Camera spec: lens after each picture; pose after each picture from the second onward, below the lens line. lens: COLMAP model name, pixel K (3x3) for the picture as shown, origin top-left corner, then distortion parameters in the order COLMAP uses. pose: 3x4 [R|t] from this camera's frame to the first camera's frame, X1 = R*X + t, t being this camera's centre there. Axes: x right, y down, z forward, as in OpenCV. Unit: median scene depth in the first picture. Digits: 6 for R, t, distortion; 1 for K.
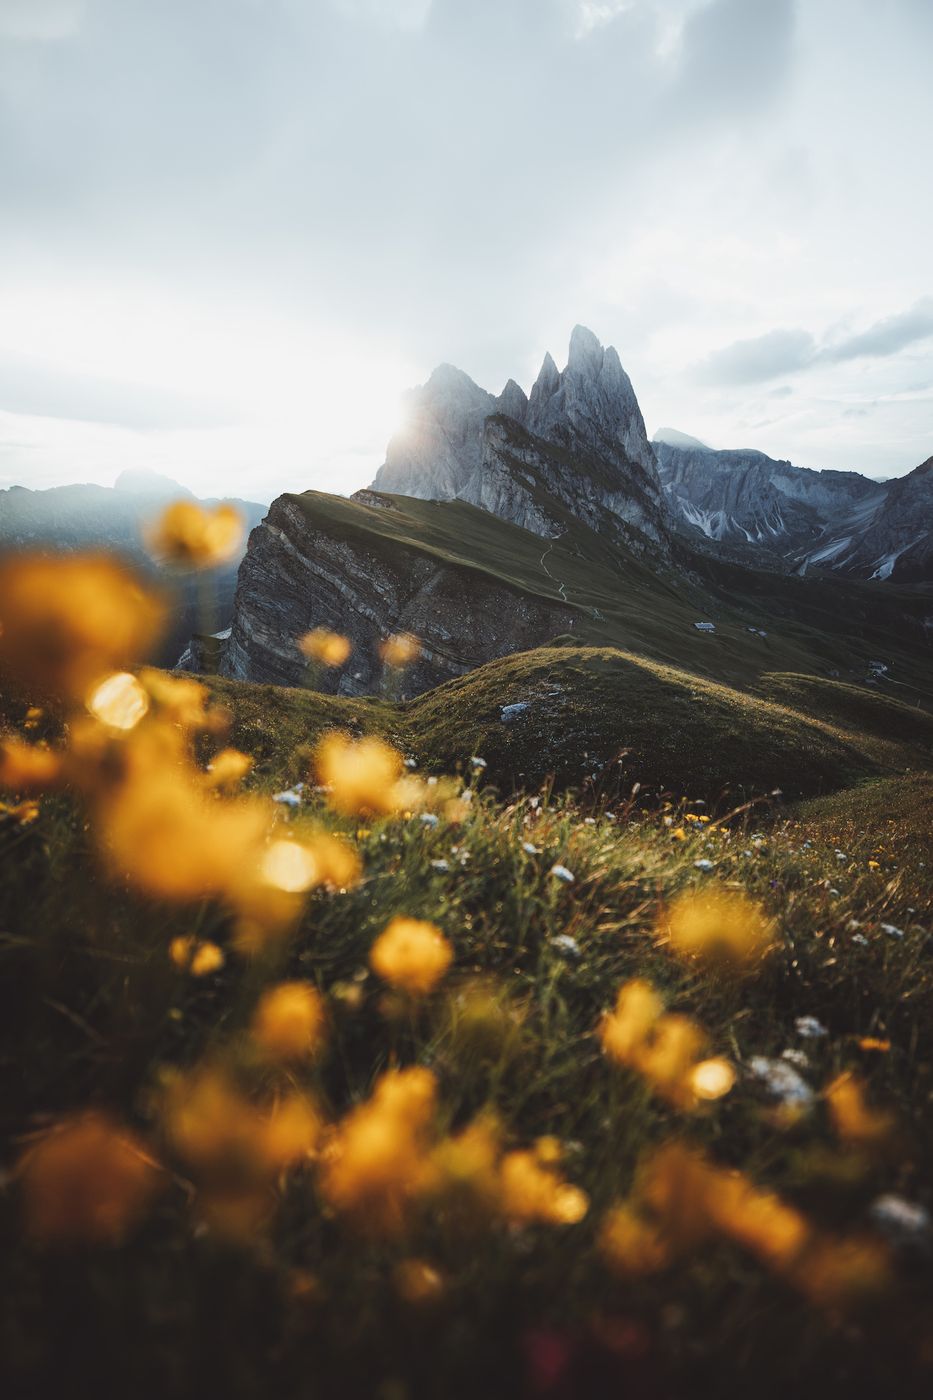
lens RADIAL K [[601.3, 0, 494.1], [0, 601.3, 723.4], [0, 0, 1]] dist [-0.035665, -0.000310]
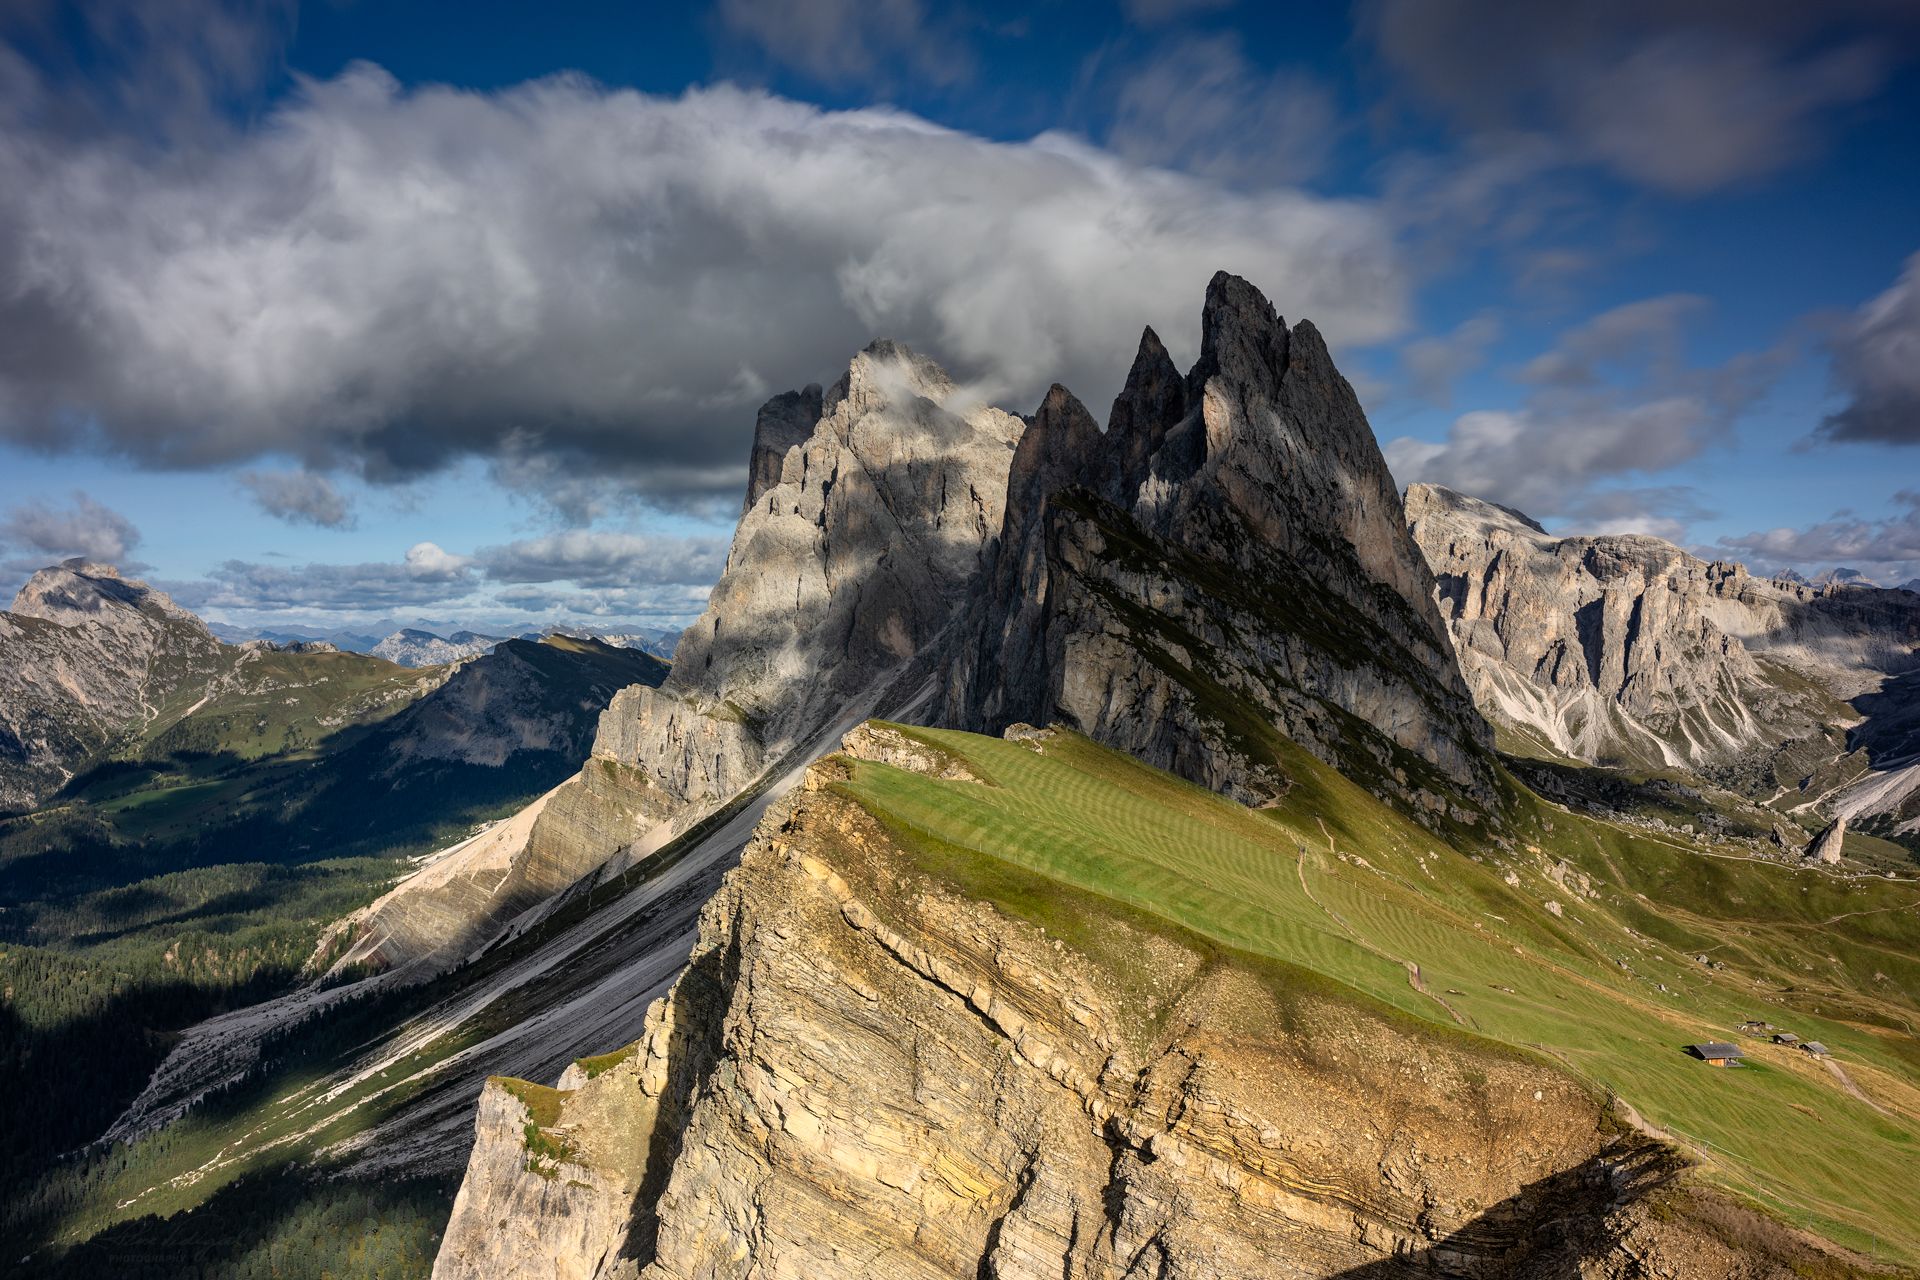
lens RADIAL K [[1775.0, 0, 885.2], [0, 1775.0, 639.7], [0, 0, 1]] dist [-0.088313, 0.000000]
pose [[0.999938, 0.007668, 0.008056, -0.116656], [-0.004604, 0.944760, -0.327730, -0.019484], [-0.010124, 0.327672, 0.944737, -0.103678]]
